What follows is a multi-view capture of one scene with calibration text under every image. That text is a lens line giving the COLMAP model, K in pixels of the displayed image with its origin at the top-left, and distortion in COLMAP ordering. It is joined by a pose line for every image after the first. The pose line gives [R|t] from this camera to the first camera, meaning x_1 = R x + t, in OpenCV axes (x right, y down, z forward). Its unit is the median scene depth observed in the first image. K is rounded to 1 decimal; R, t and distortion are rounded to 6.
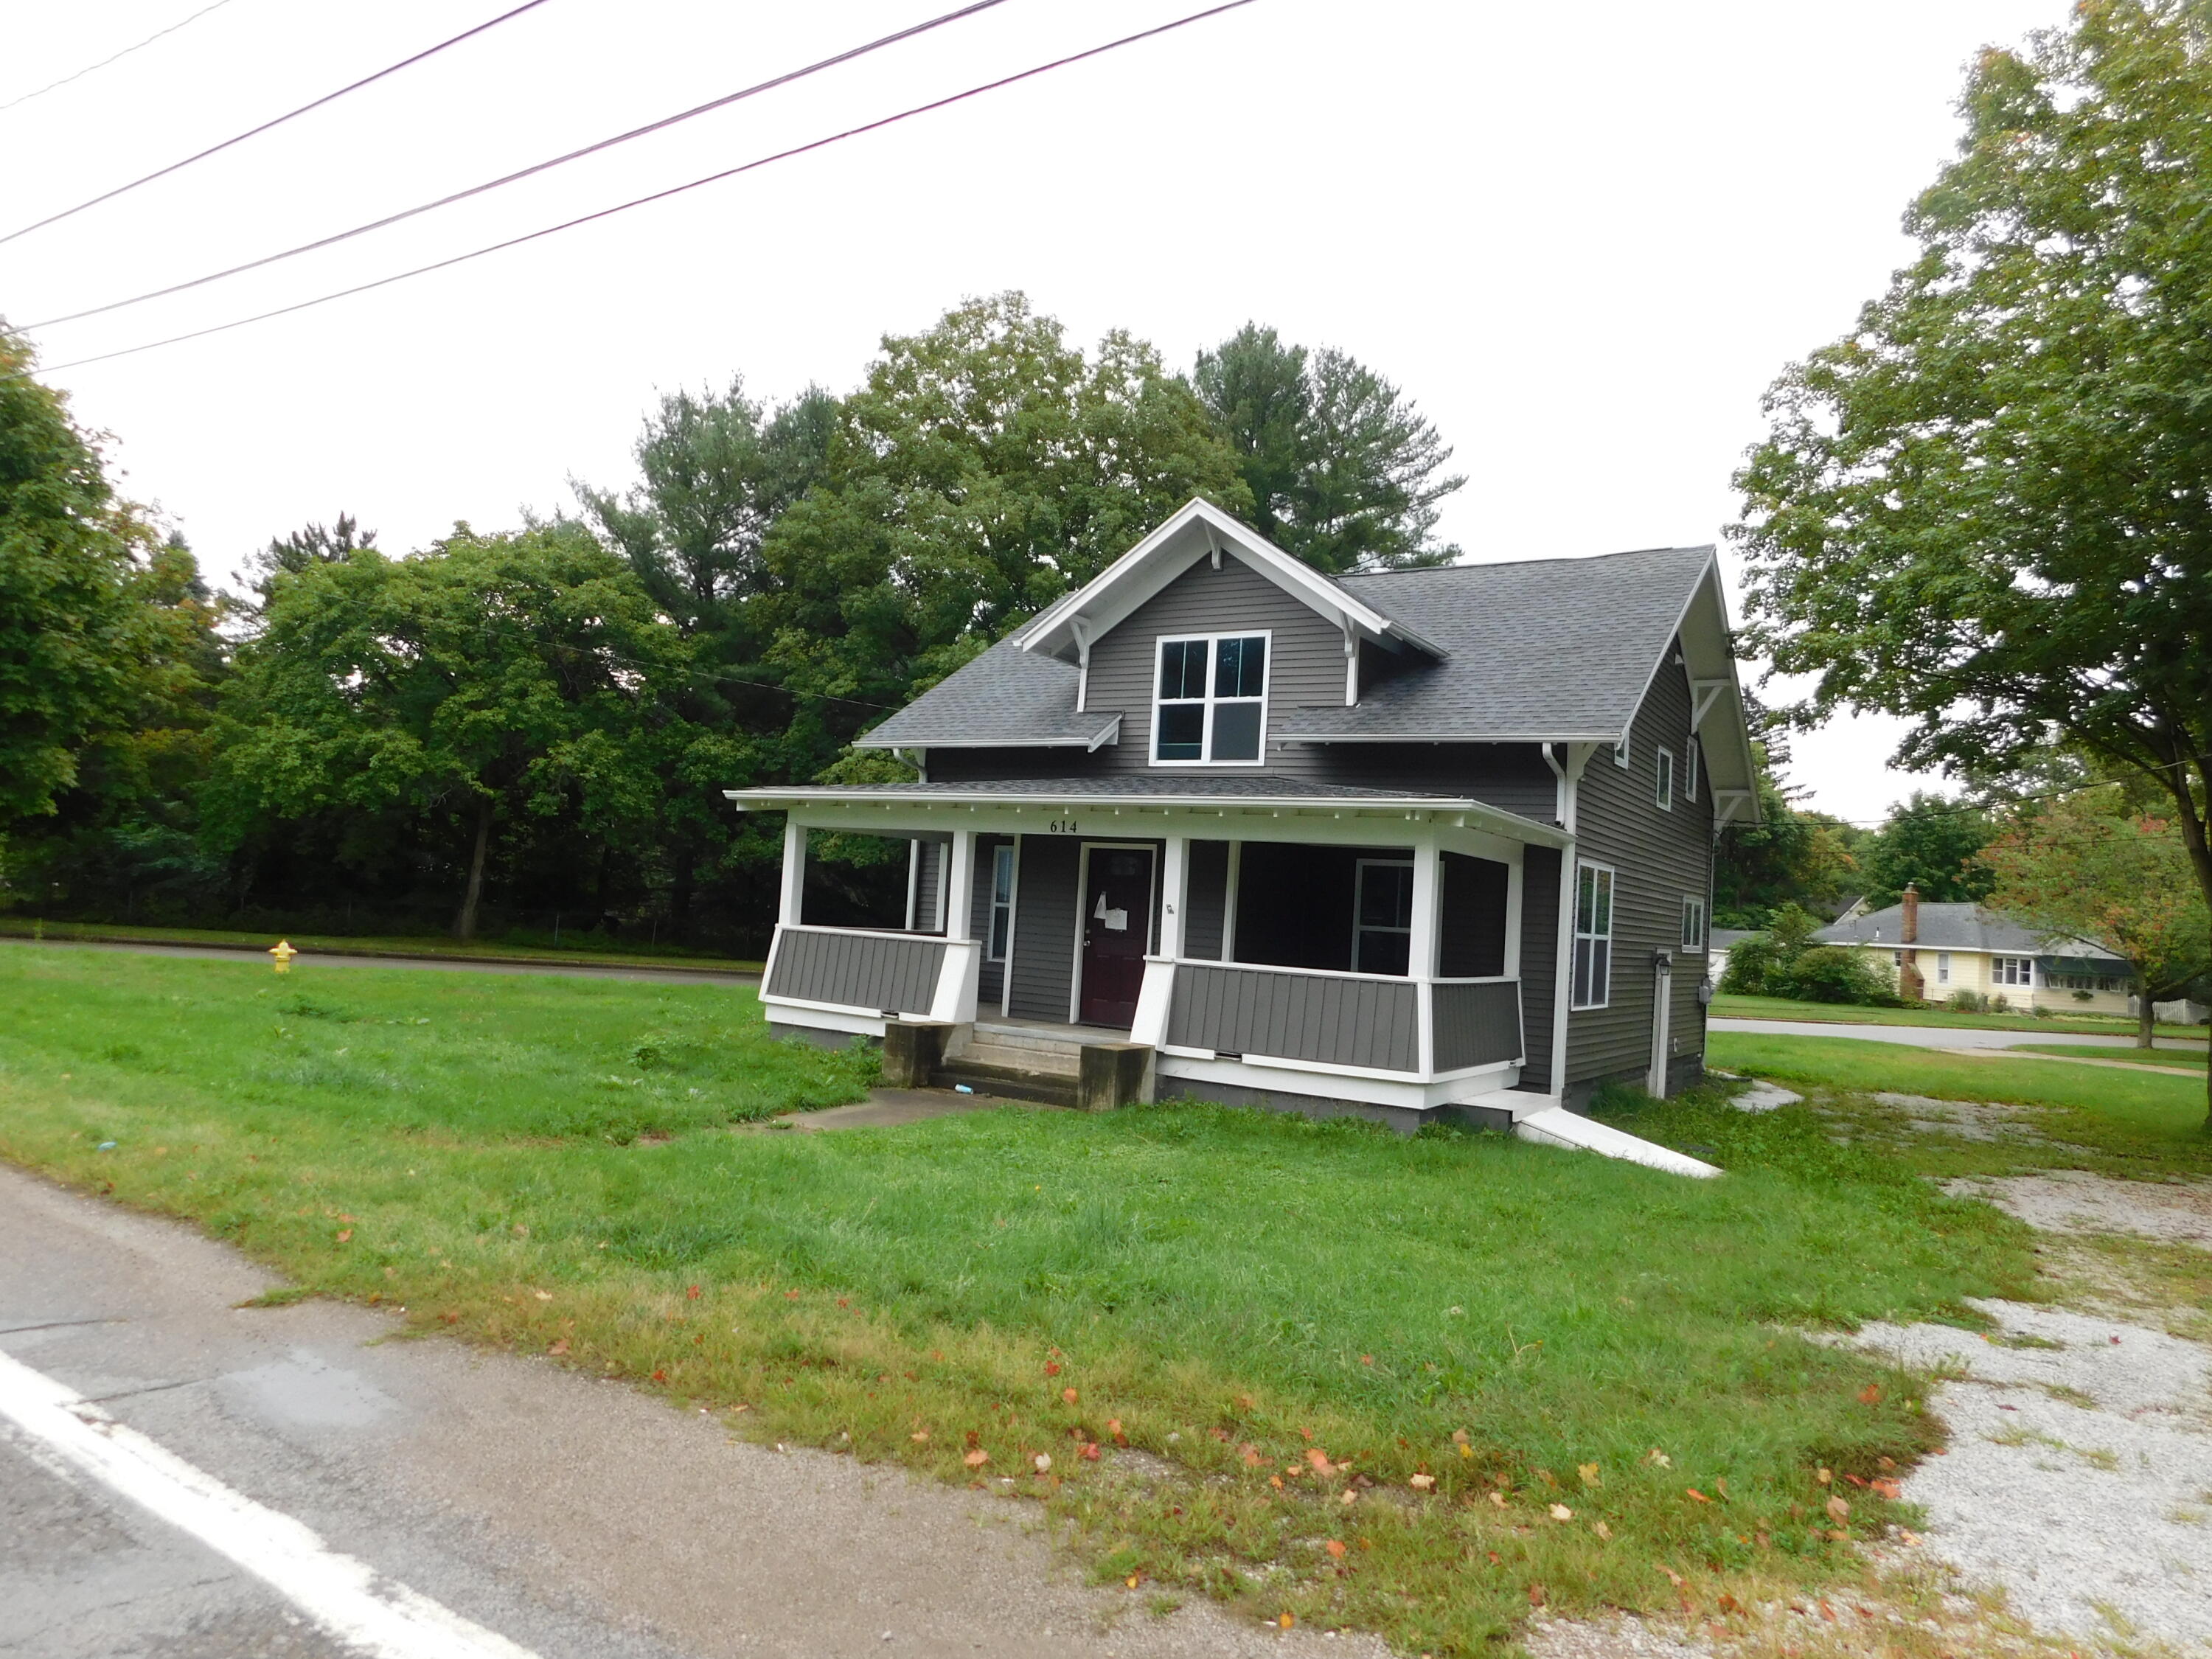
lens RADIAL K [[1468.2, 0, 1109.3], [0, 1468.2, 828.9], [0, 0, 1]] dist [-0.057469, 0.045534]
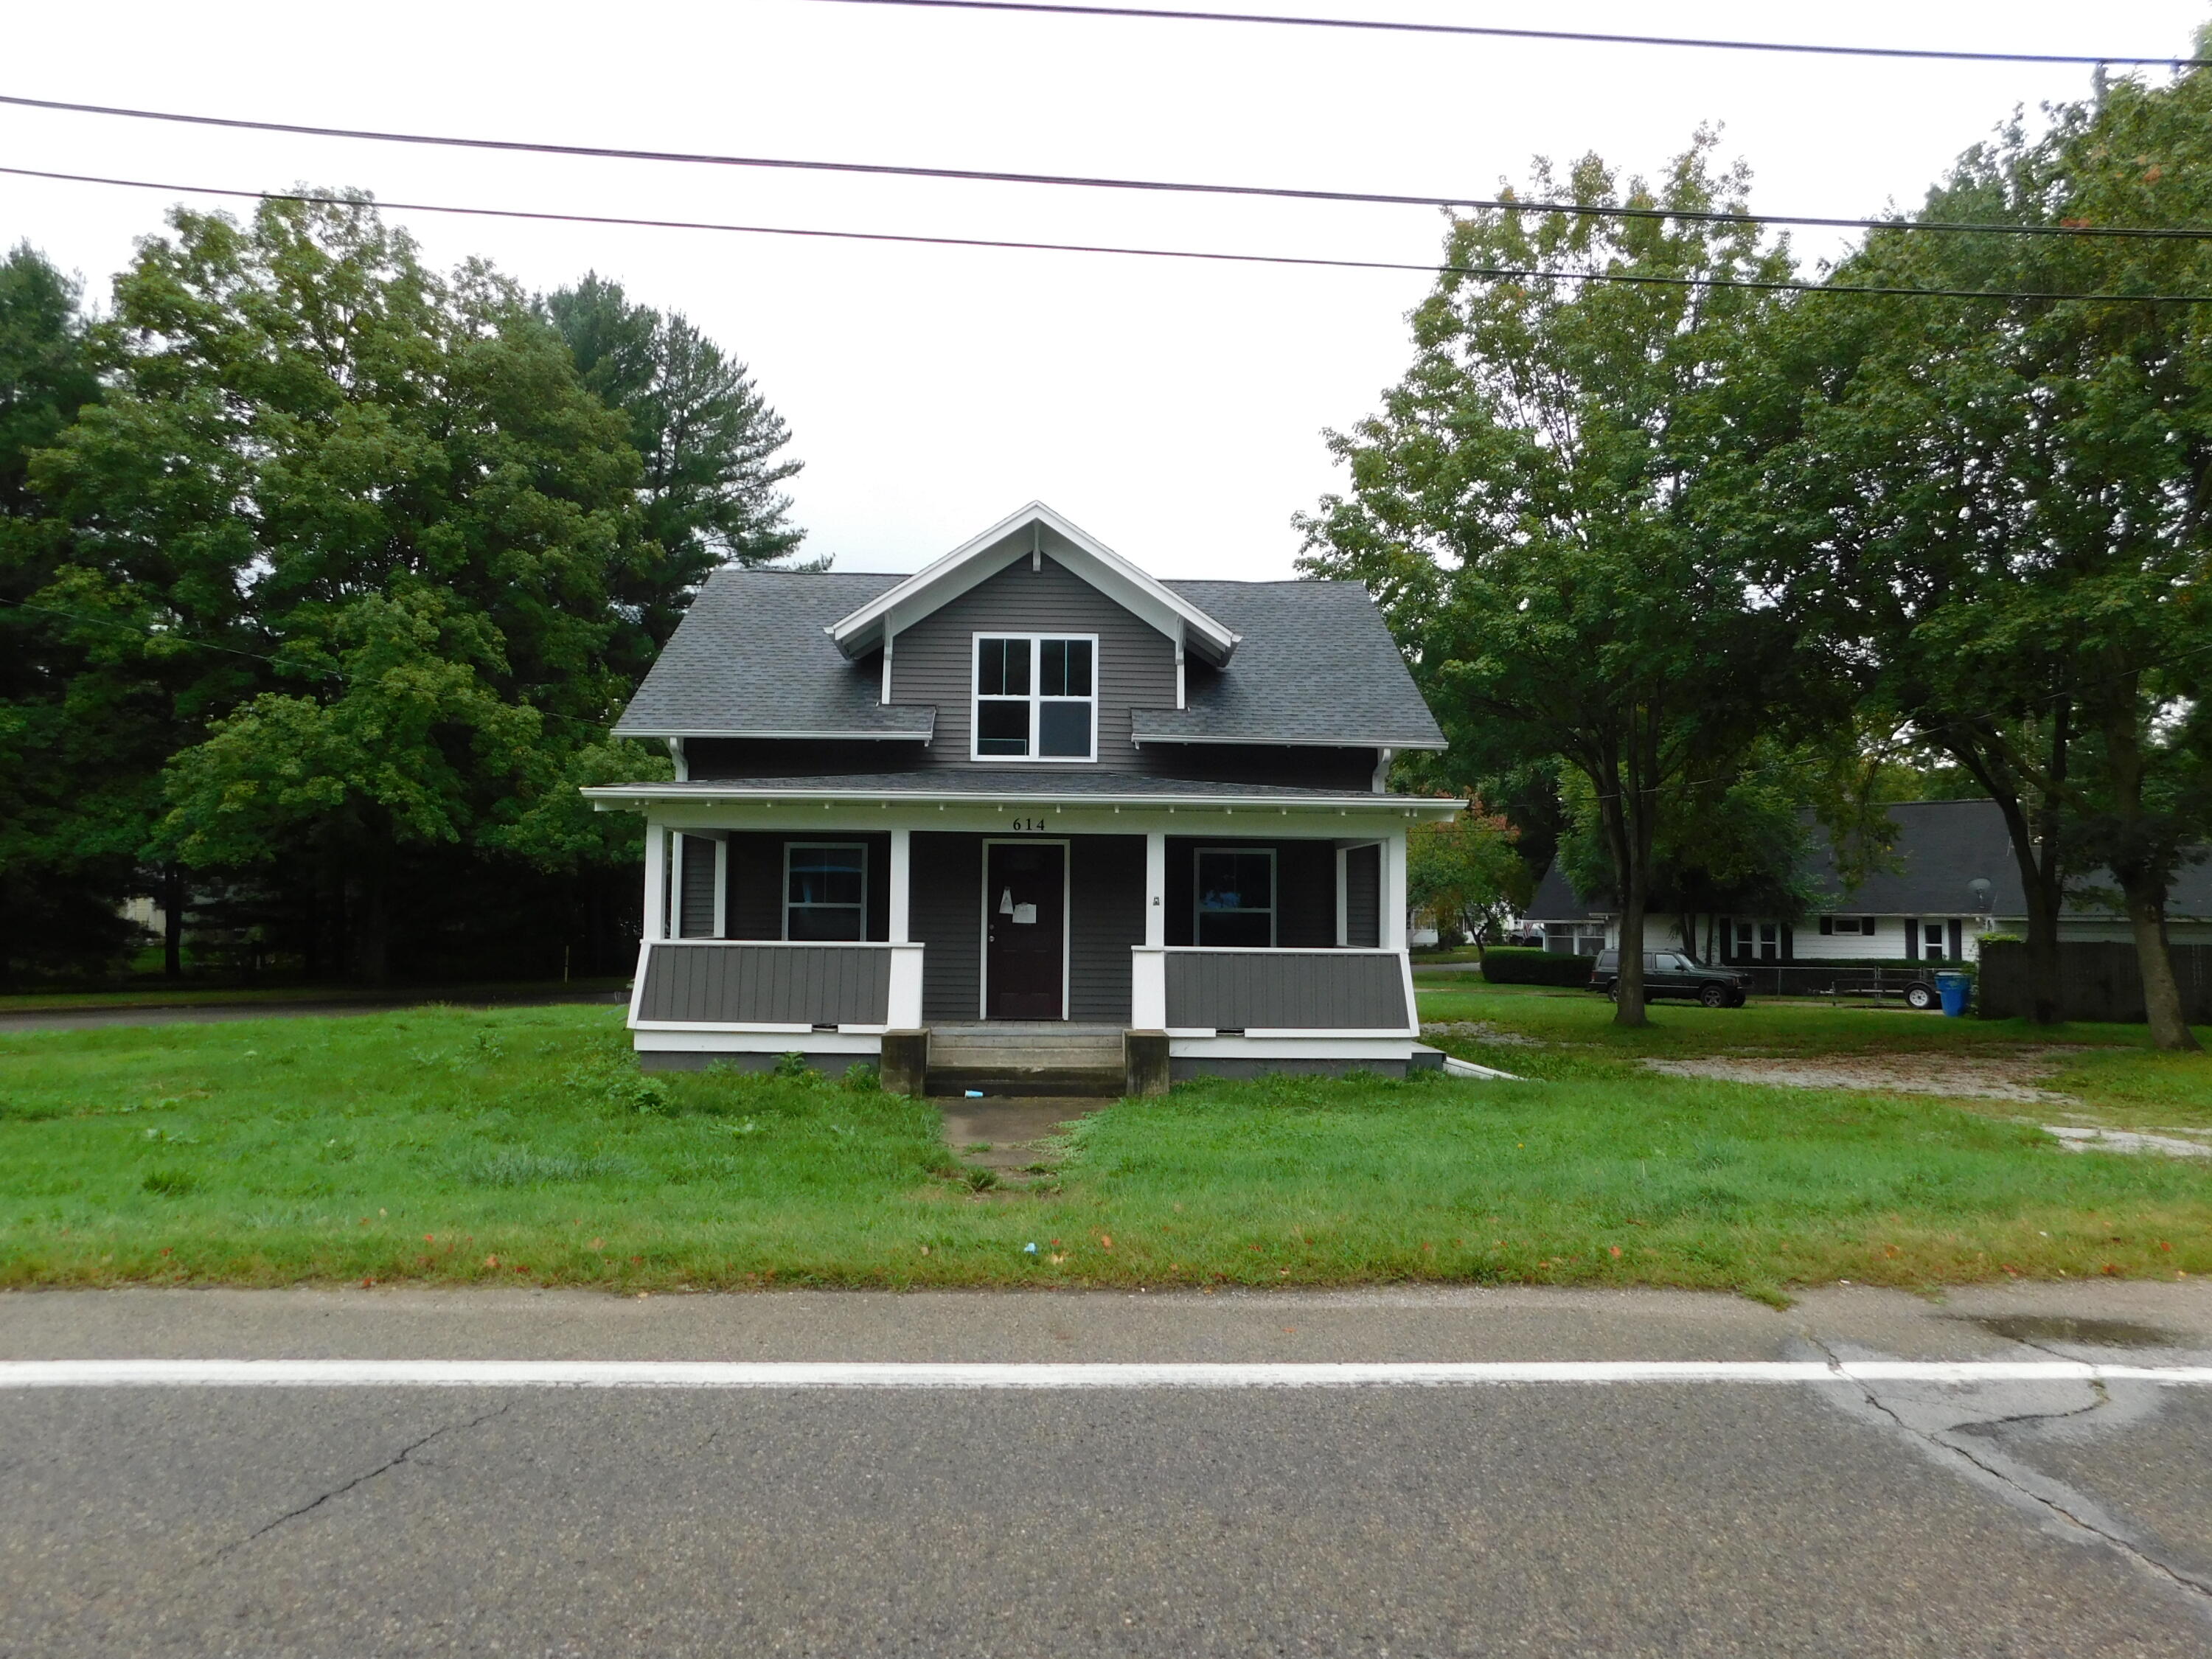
lens RADIAL K [[1468.2, 0, 1104.2], [0, 1468.2, 833.8], [0, 0, 1]] dist [-0.057469, 0.045534]
pose [[0.824886, -0.022325, 0.564858, -0.487160], [0.010453, 0.999651, 0.024244, -0.016782], [-0.565203, -0.014094, 0.824832, 0.119597]]
